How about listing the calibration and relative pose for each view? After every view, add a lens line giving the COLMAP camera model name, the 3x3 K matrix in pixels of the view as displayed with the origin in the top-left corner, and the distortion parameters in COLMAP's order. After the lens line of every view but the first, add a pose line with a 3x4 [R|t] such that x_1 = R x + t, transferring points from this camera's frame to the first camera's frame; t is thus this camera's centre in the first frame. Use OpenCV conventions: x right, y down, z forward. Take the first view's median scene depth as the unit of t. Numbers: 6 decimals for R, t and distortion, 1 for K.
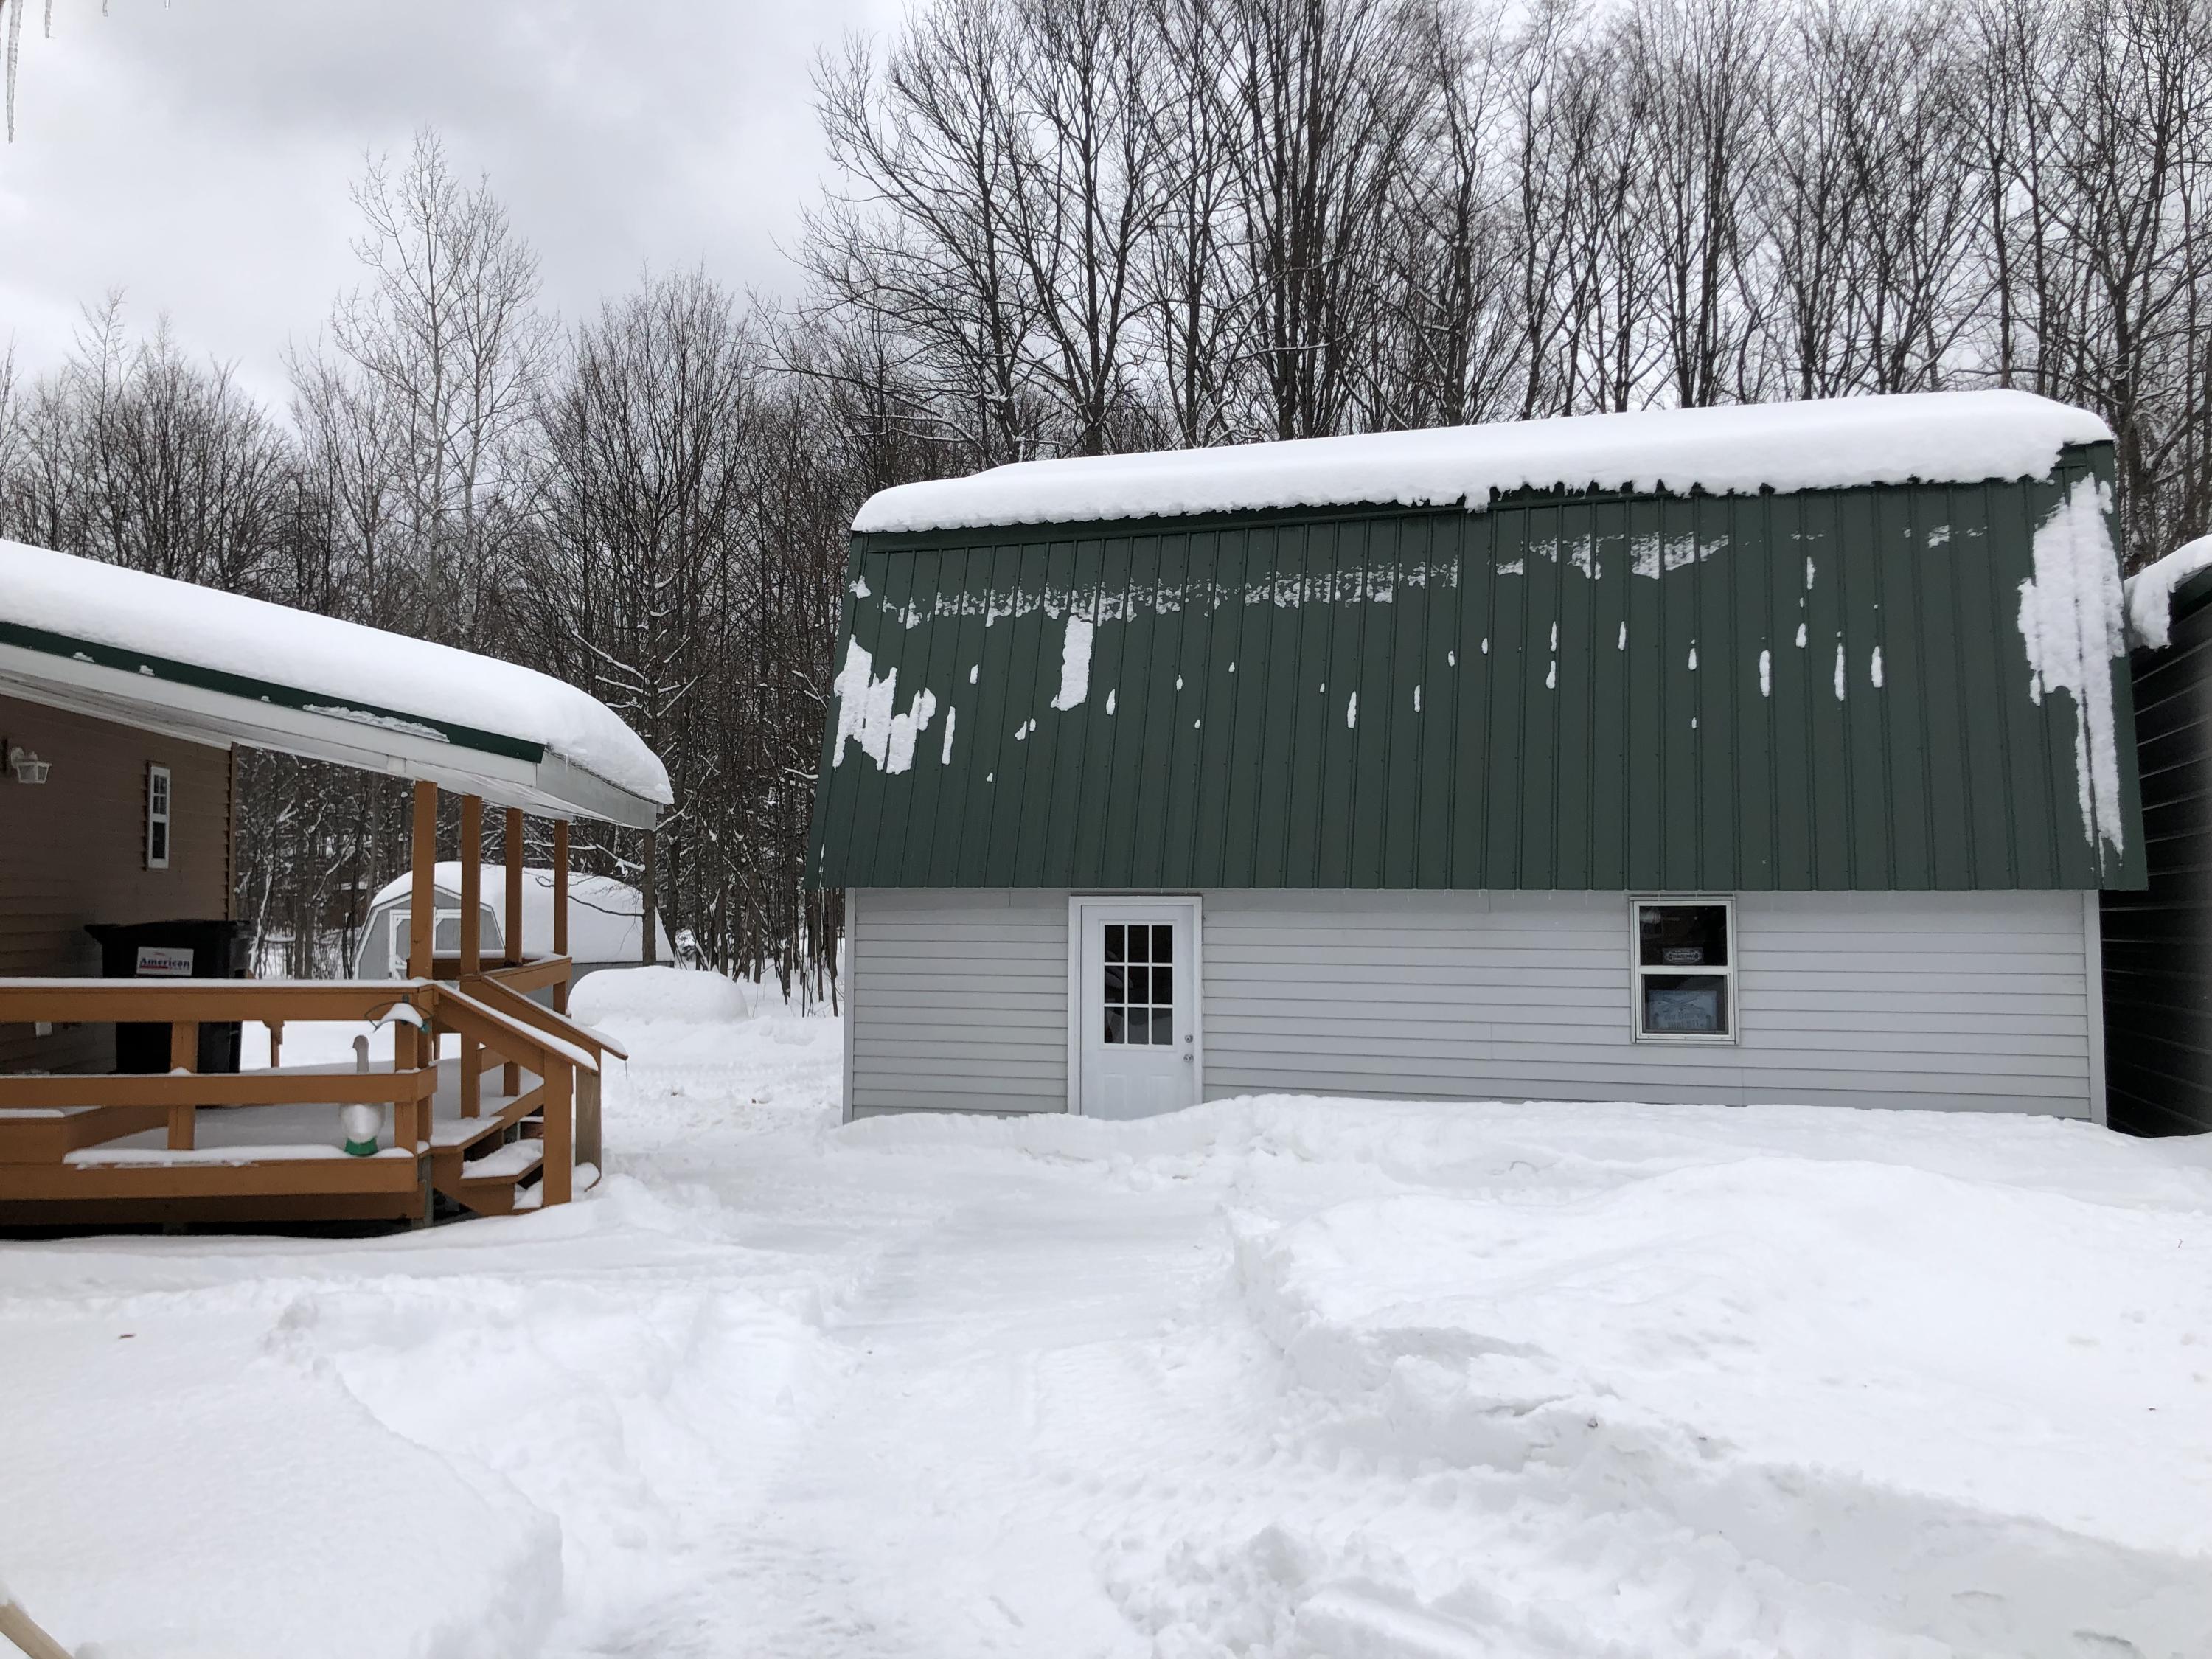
lens RADIAL K [[1826.7, 0, 1102.7], [0, 1826.7, 821.4], [0, 0, 1]] dist [0.021926, 0.012262]
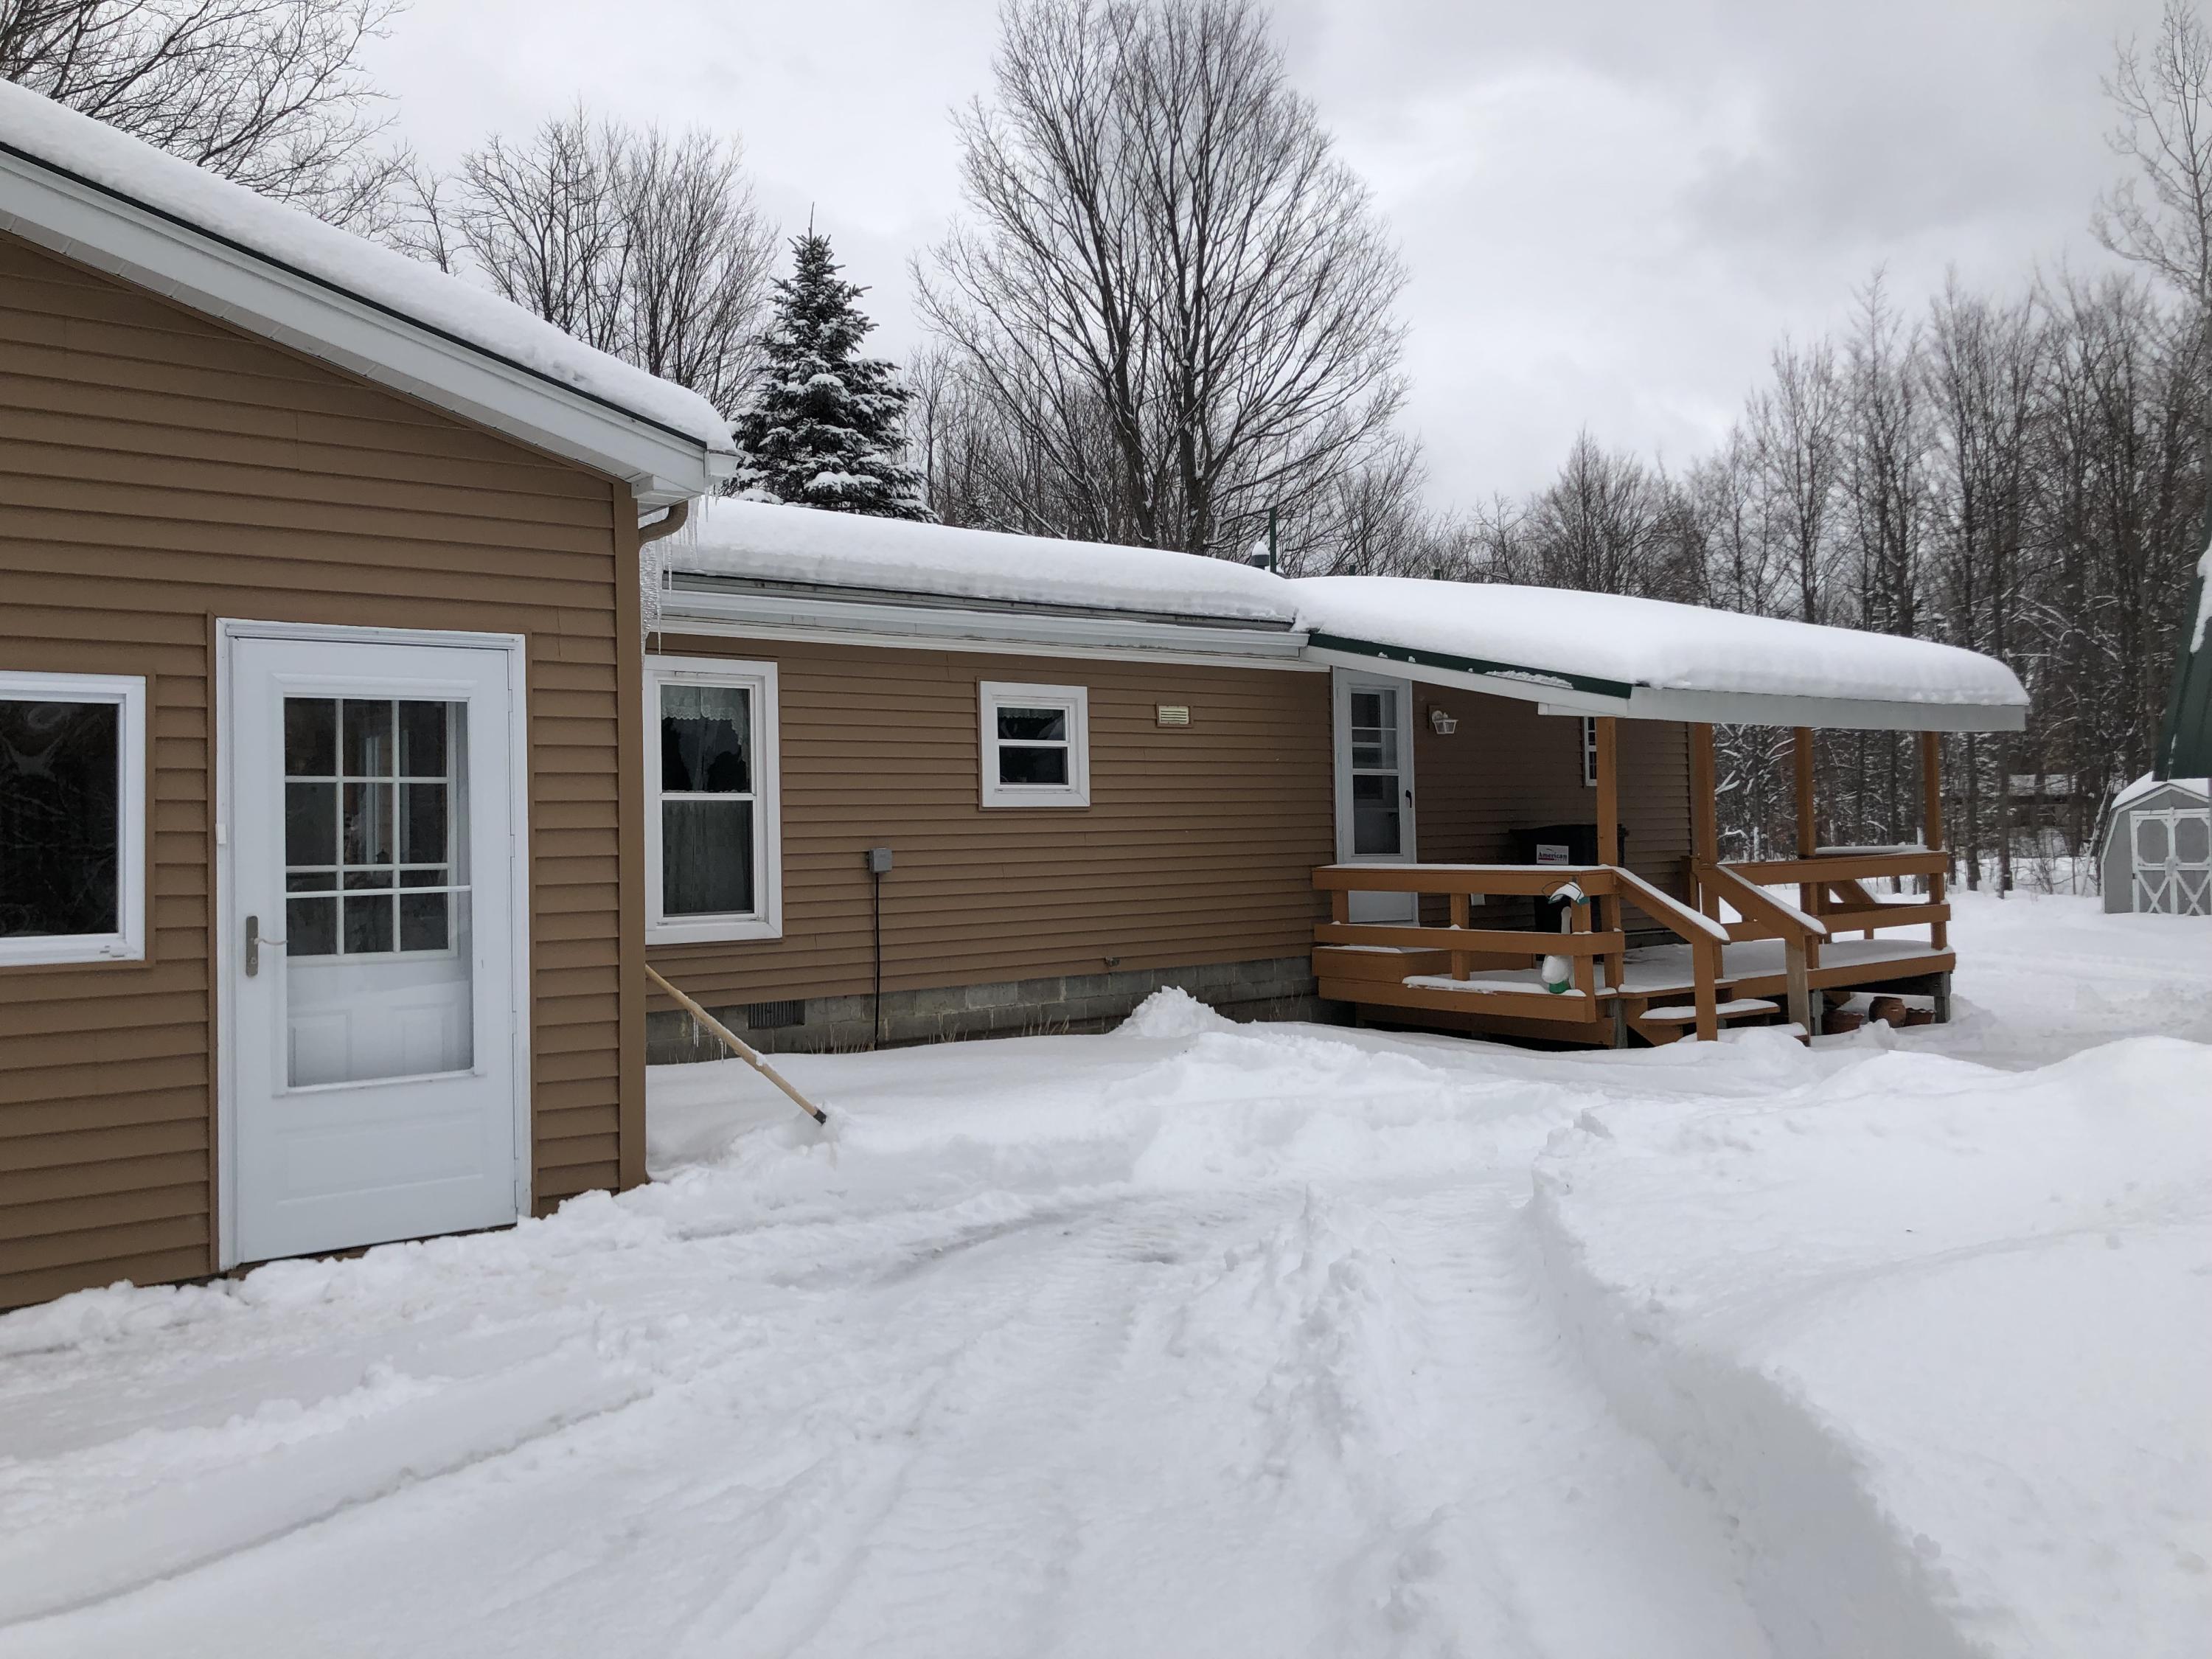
lens RADIAL K [[1878.7, 0, 1110.1], [0, 1878.7, 808.6], [0, 0, 1]] dist [0.052805, 0.003116]
pose [[0.478545, -0.024887, -0.877711, 0.272944], [0.063851, 0.997938, 0.006517, 0.005442], [0.875739, -0.059162, 0.479147, 0.015939]]
